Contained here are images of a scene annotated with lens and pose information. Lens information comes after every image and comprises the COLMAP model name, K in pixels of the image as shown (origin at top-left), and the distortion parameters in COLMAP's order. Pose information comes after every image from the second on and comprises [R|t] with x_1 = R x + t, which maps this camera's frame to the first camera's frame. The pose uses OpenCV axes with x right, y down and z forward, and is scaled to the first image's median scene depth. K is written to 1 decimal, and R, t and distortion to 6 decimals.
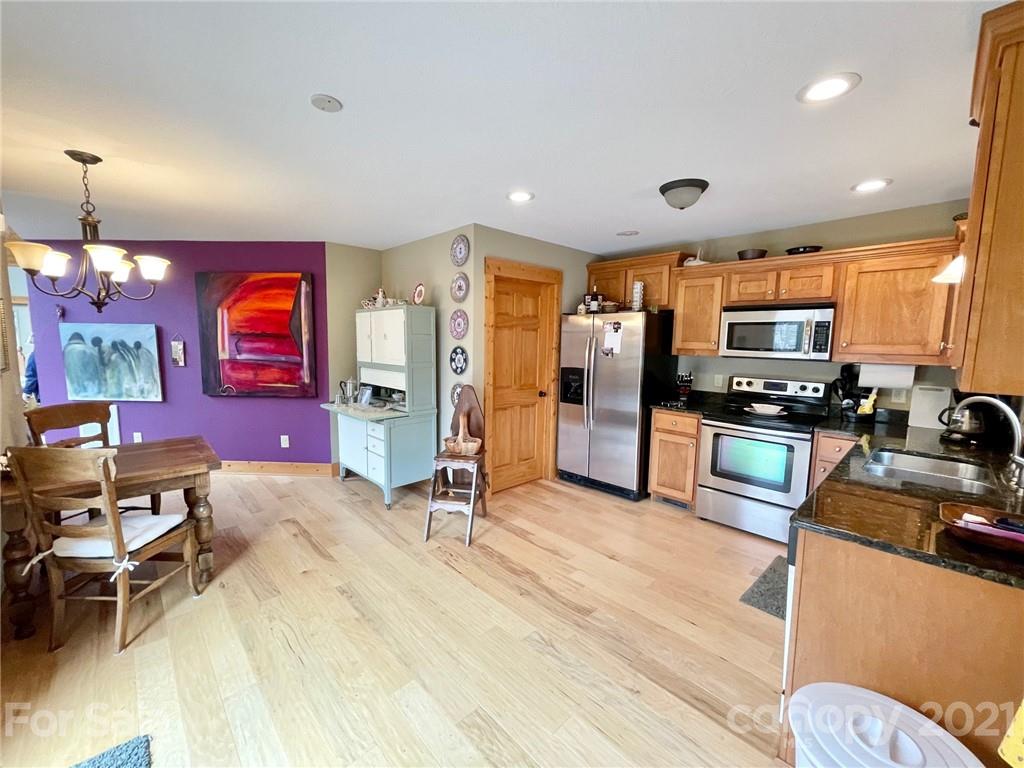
lens RADIAL K [[412.4, 0, 506.3], [0, 412.4, 383.5], [0, 0, 1]] dist [-0.006293, 0.002586]
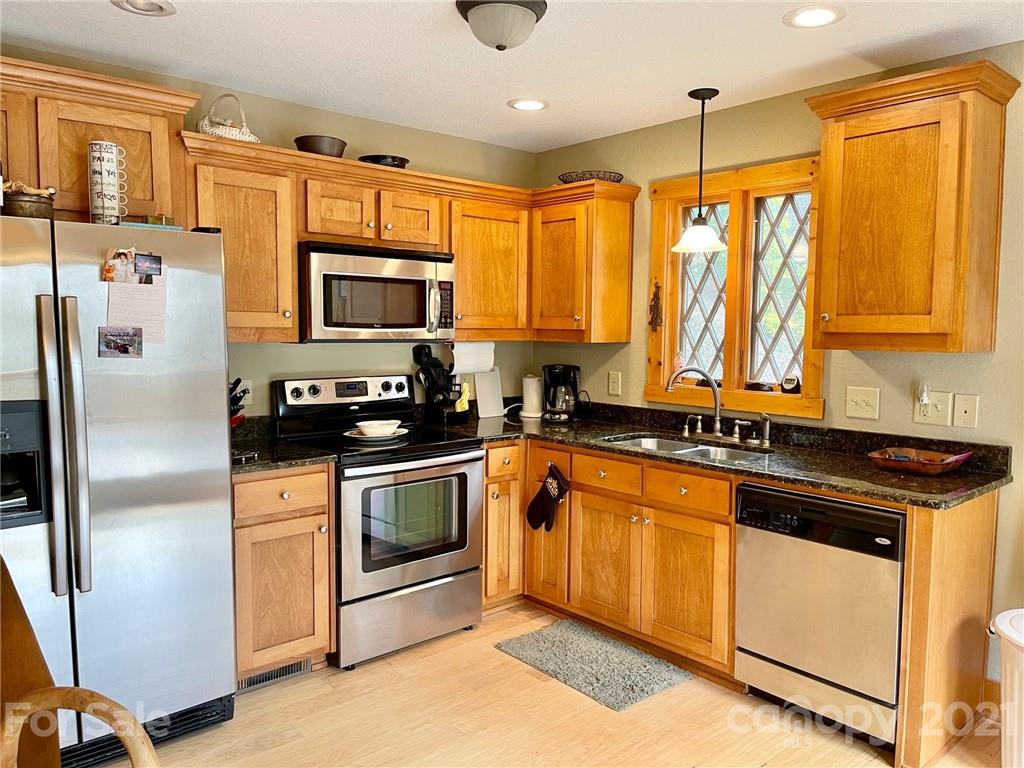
lens RADIAL K [[773.8, 0, 514.0], [0, 773.8, 387.0], [0, 0, 1]] dist [0.053081, -0.052585]
pose [[0.029943, -0.098273, 0.994709, -0.447713], [0.095938, 0.990843, 0.095003, -0.082631], [-0.994937, 0.092586, 0.039097, 0.781817]]
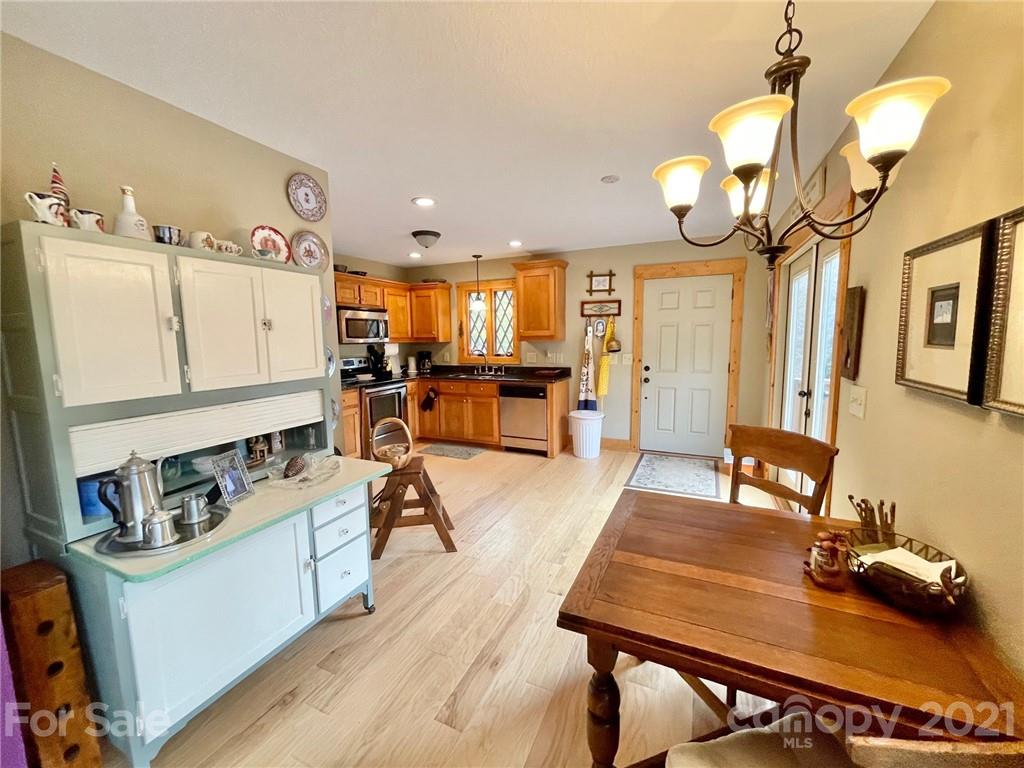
lens RADIAL K [[412.4, 0, 513.9], [0, 412.4, 382.3], [0, 0, 1]] dist [-0.006293, 0.002586]
pose [[-0.385085, -0.114543, 0.915745, -0.970309], [0.103260, 0.980690, 0.166089, -0.115049], [-0.917086, 0.158518, -0.365821, 1.076401]]
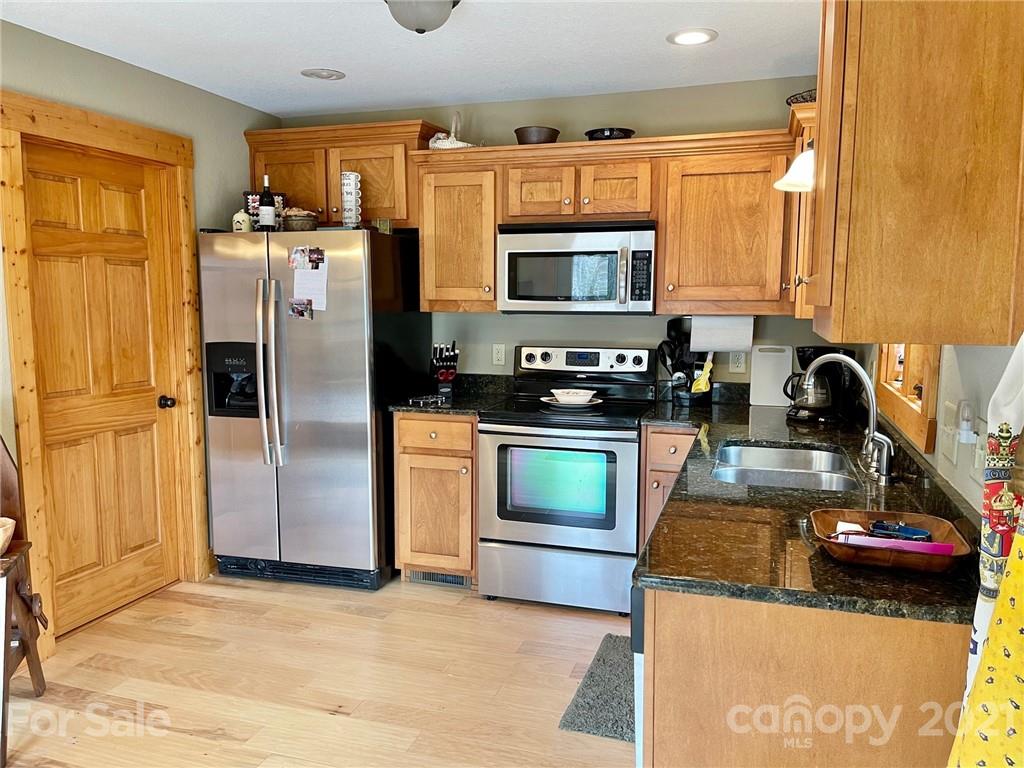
lens RADIAL K [[773.8, 0, 510.8], [0, 773.8, 387.3], [0, 0, 1]] dist [0.053081, -0.052585]
pose [[0.877047, -0.070384, 0.475220, 0.013062], [0.062619, 0.997519, 0.032174, 0.006289], [-0.476305, 0.001540, 0.879279, 0.045546]]
